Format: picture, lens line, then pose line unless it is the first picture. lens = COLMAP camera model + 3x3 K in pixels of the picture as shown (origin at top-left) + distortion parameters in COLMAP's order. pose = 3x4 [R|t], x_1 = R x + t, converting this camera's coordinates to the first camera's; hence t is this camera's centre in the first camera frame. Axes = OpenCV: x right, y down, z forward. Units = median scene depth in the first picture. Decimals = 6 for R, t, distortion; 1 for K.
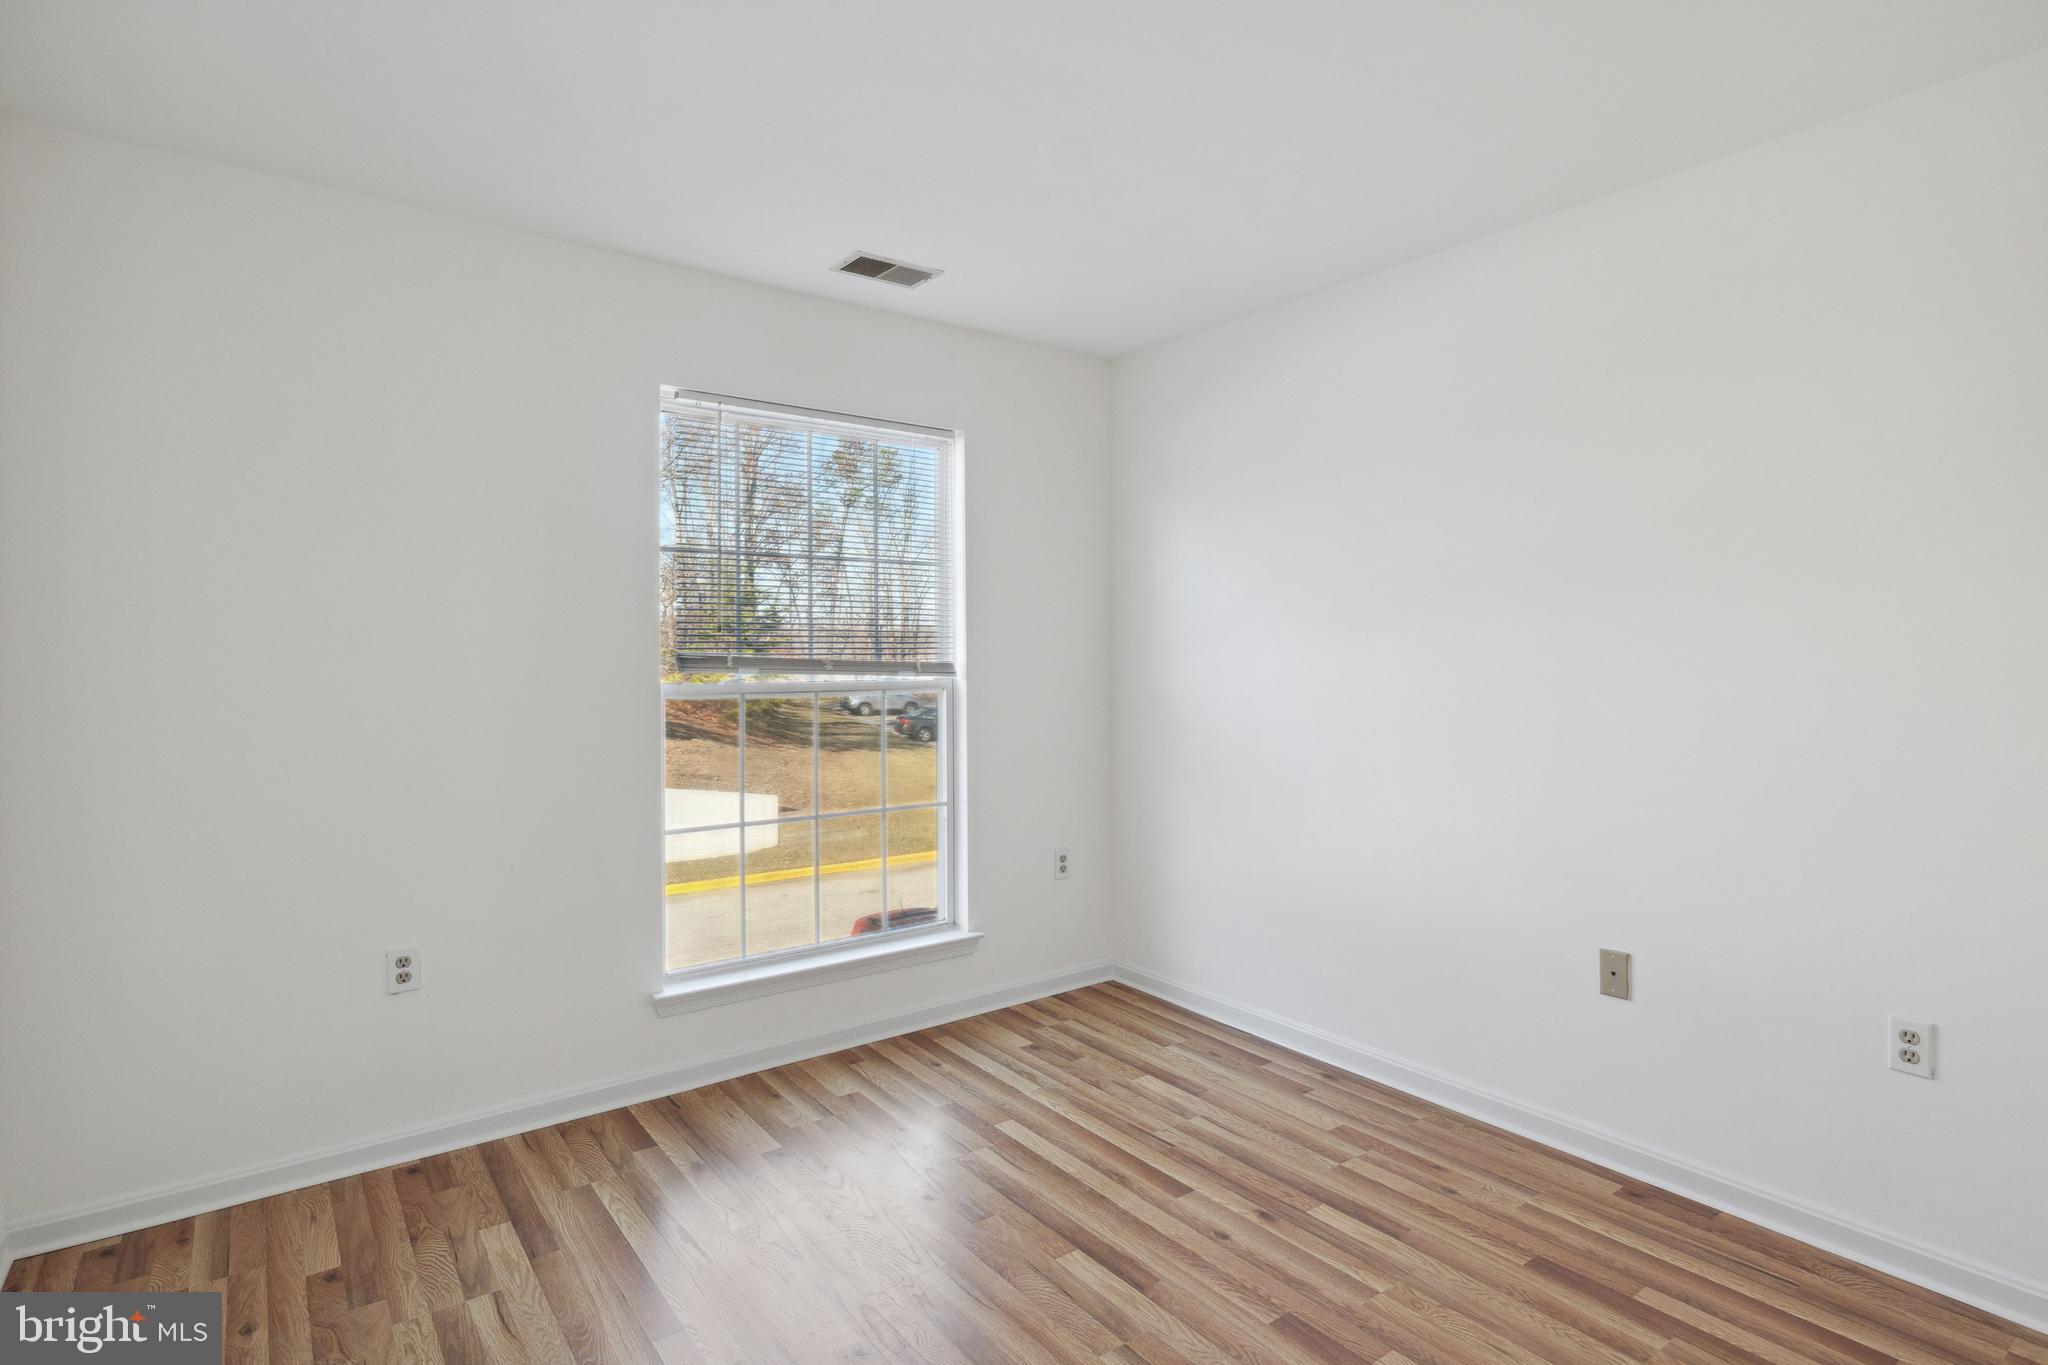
lens RADIAL K [[1050.4, 0, 1038.3], [0, 1050.4, 676.5], [0, 0, 1]] dist [-0.001780, 0.000025]
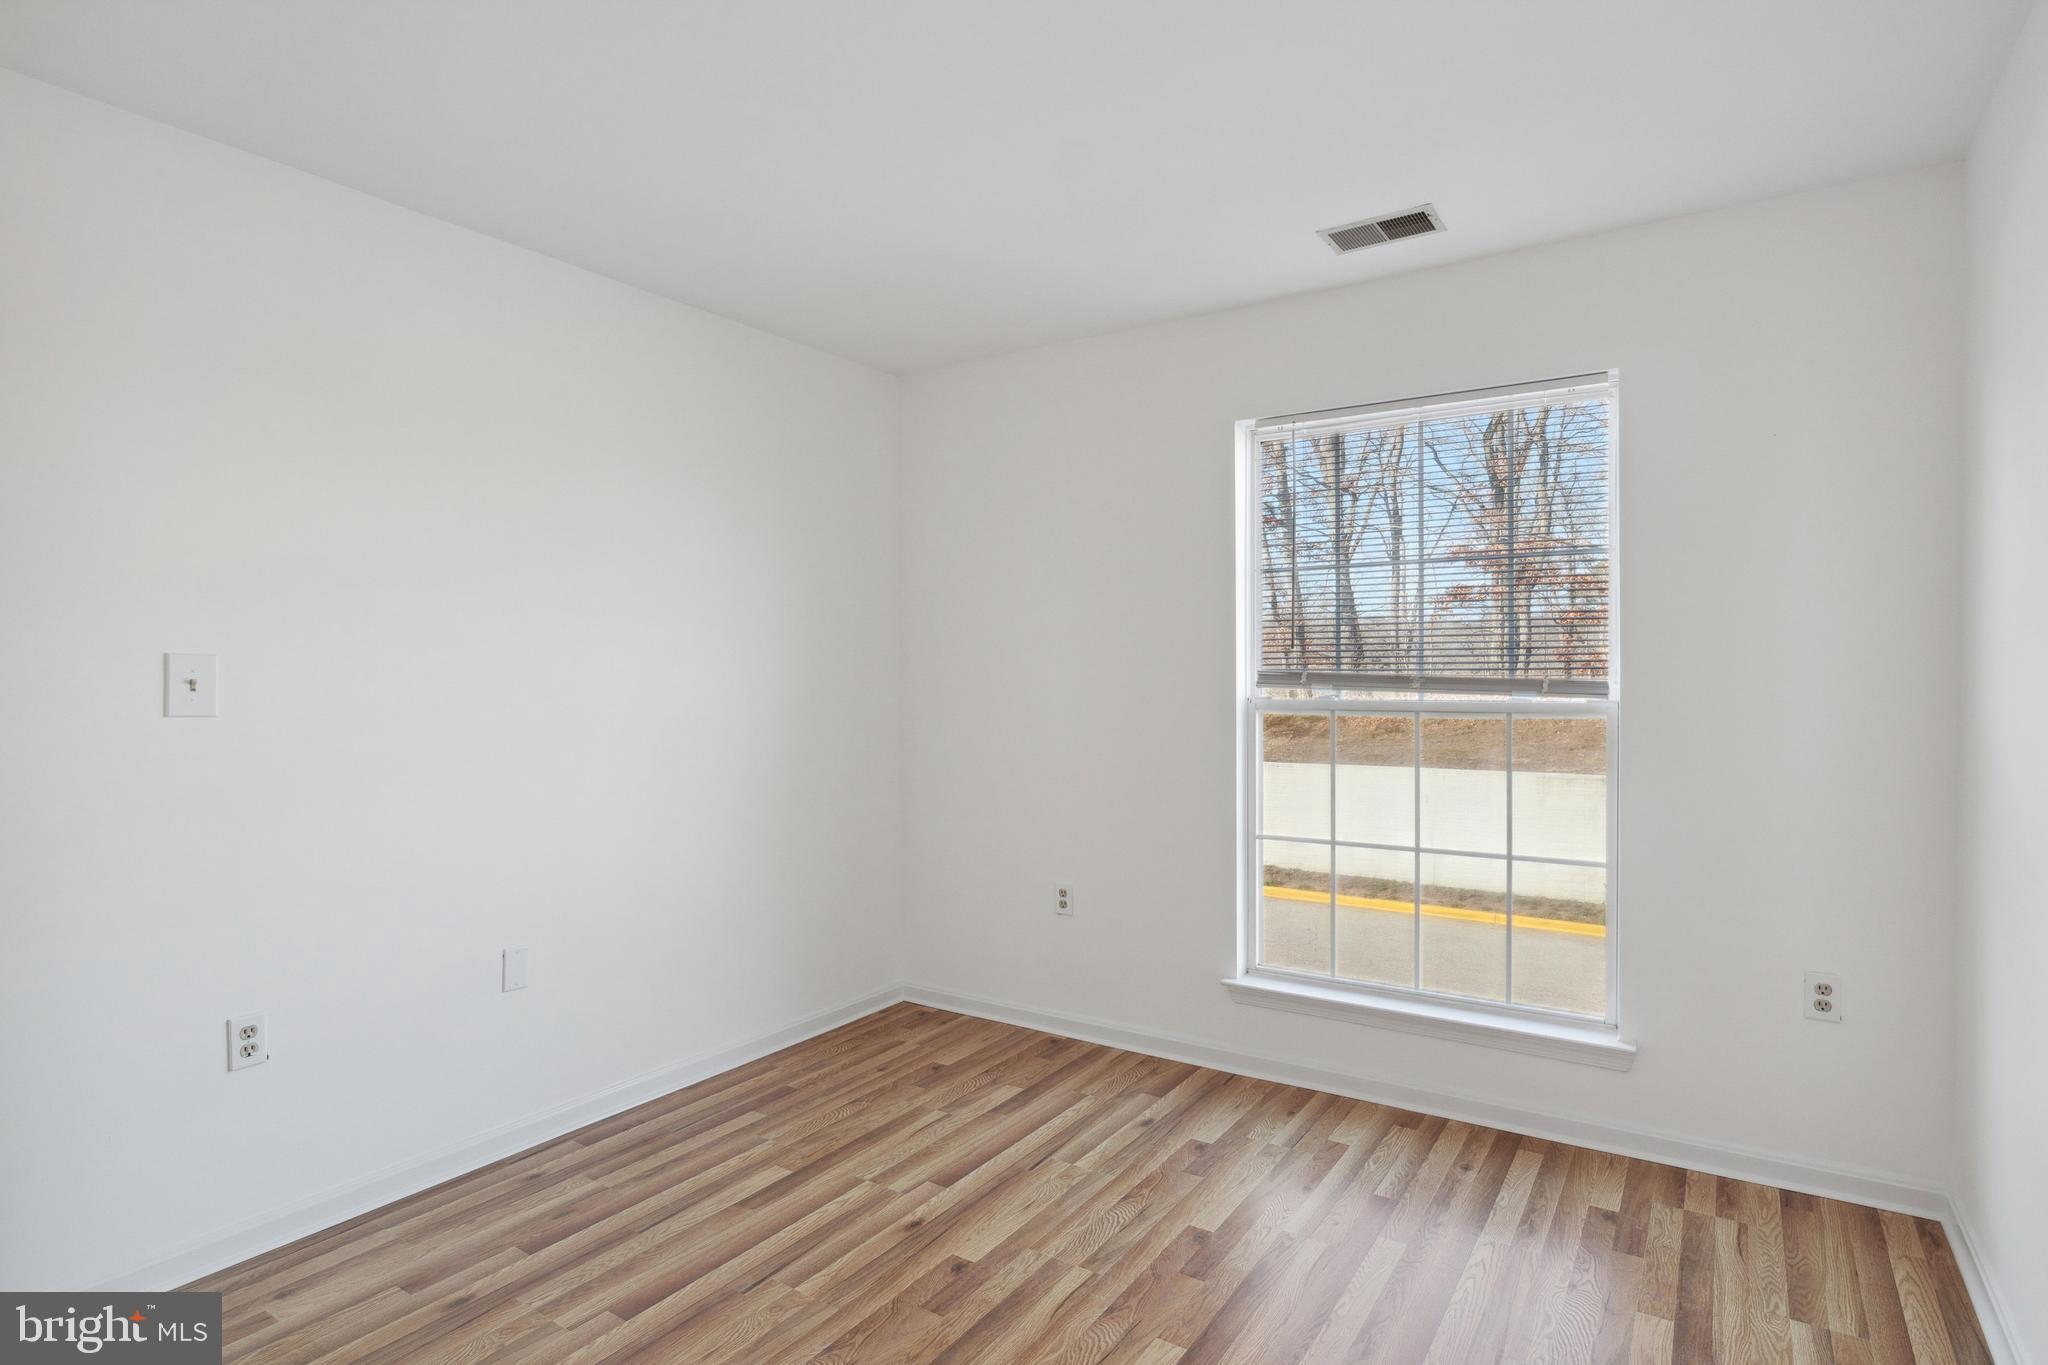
lens RADIAL K [[1050.4, 0, 1040.2], [0, 1050.4, 717.6], [0, 0, 1]] dist [-0.001780, 0.000025]
pose [[0.334688, 0.039255, -0.941511, 0.562295], [-0.018397, 0.999214, 0.035121, -0.006282], [0.942149, 0.005566, 0.335147, 0.413991]]
